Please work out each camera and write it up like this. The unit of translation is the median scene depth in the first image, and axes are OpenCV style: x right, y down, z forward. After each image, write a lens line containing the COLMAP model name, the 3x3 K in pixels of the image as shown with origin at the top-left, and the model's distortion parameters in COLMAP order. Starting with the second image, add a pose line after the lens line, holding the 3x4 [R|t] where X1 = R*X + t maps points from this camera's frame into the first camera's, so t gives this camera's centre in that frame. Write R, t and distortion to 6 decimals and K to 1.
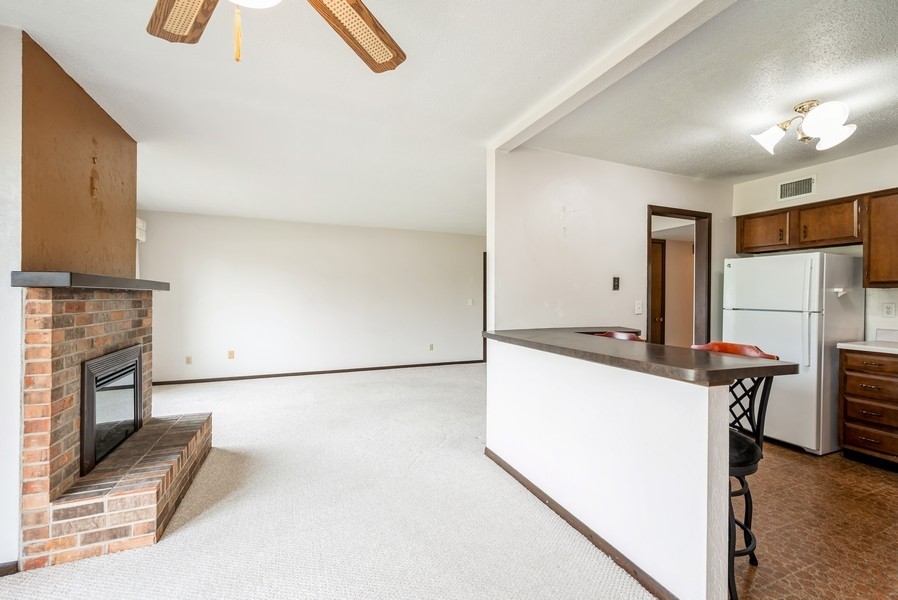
lens RADIAL K [[376.1, 0, 450.0], [0, 376.1, 298.3], [0, 0, 1]] dist [-0.000176, 0.000524]
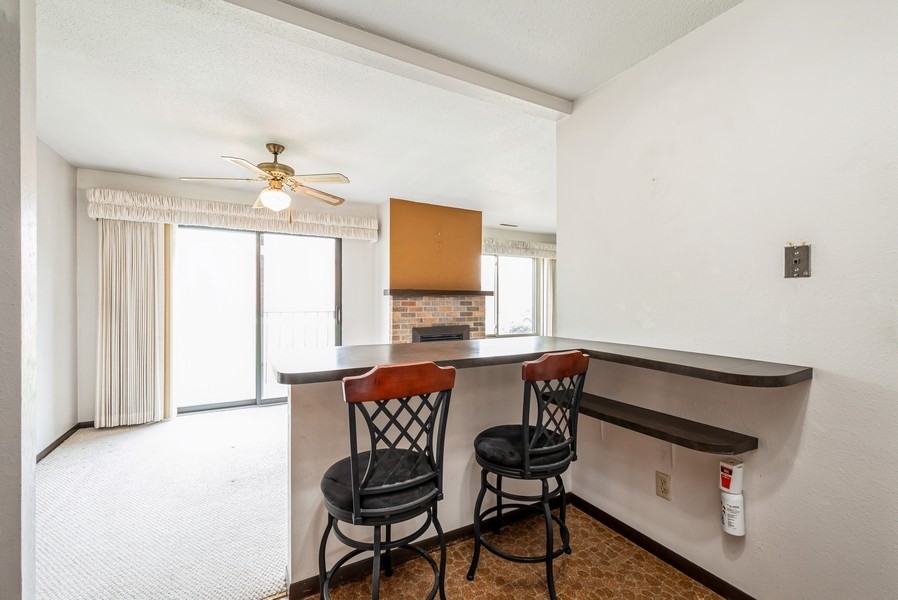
lens RADIAL K [[376.1, 0, 445.5], [0, 376.1, 304.5], [0, 0, 1]] dist [-0.000176, 0.000524]
pose [[0.103821, 0.008293, -0.994561, 1.293970], [-0.006559, 0.999949, 0.007654, 0.009678], [0.994574, 0.005729, 0.103870, 0.948888]]
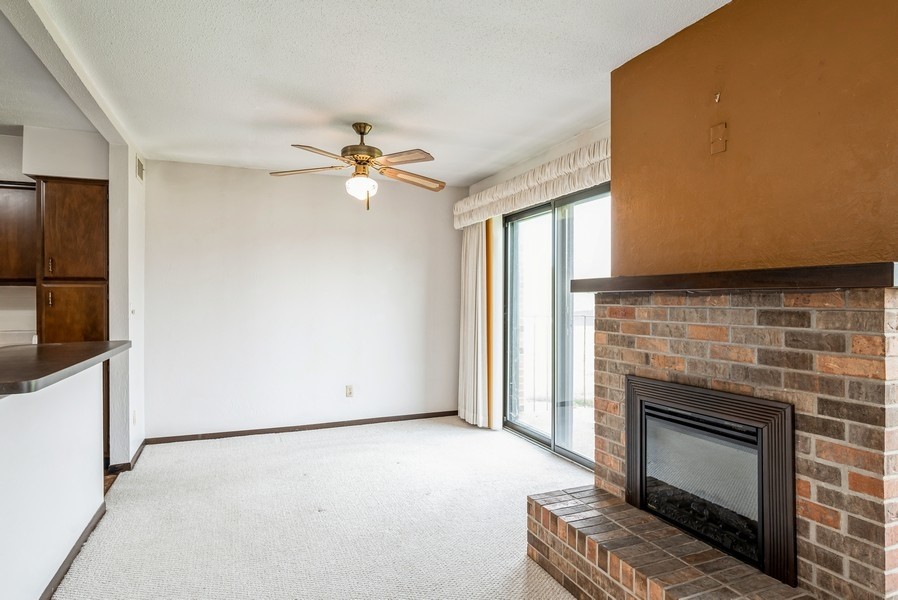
lens RADIAL K [[520.5, 0, 454.1], [0, 520.5, 298.5], [0, 0, 1]] dist [0.000259, -0.000387]
pose [[-0.999896, -0.002784, -0.014155, -0.536891], [-0.002843, 0.999987, 0.004156, -0.015879], [0.014143, 0.004196, -0.999891, 2.213702]]
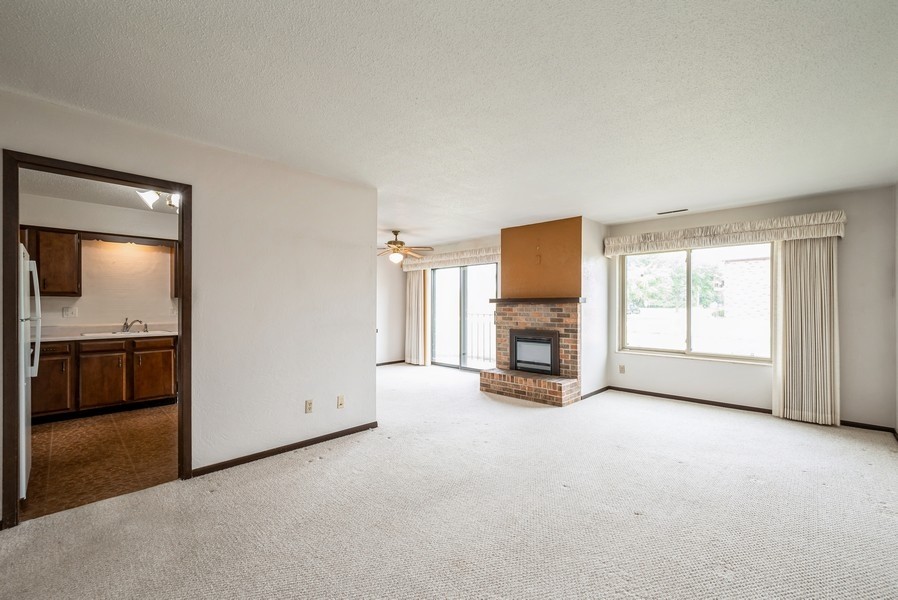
lens RADIAL K [[376.1, 0, 453.5], [0, 376.1, 304.6], [0, 0, 1]] dist [-0.000176, 0.000524]
pose [[-0.911995, -0.004336, -0.410178, 0.574554], [-0.004977, 0.999987, 0.000494, -0.014603], [0.410171, 0.002492, -0.912005, 3.376973]]
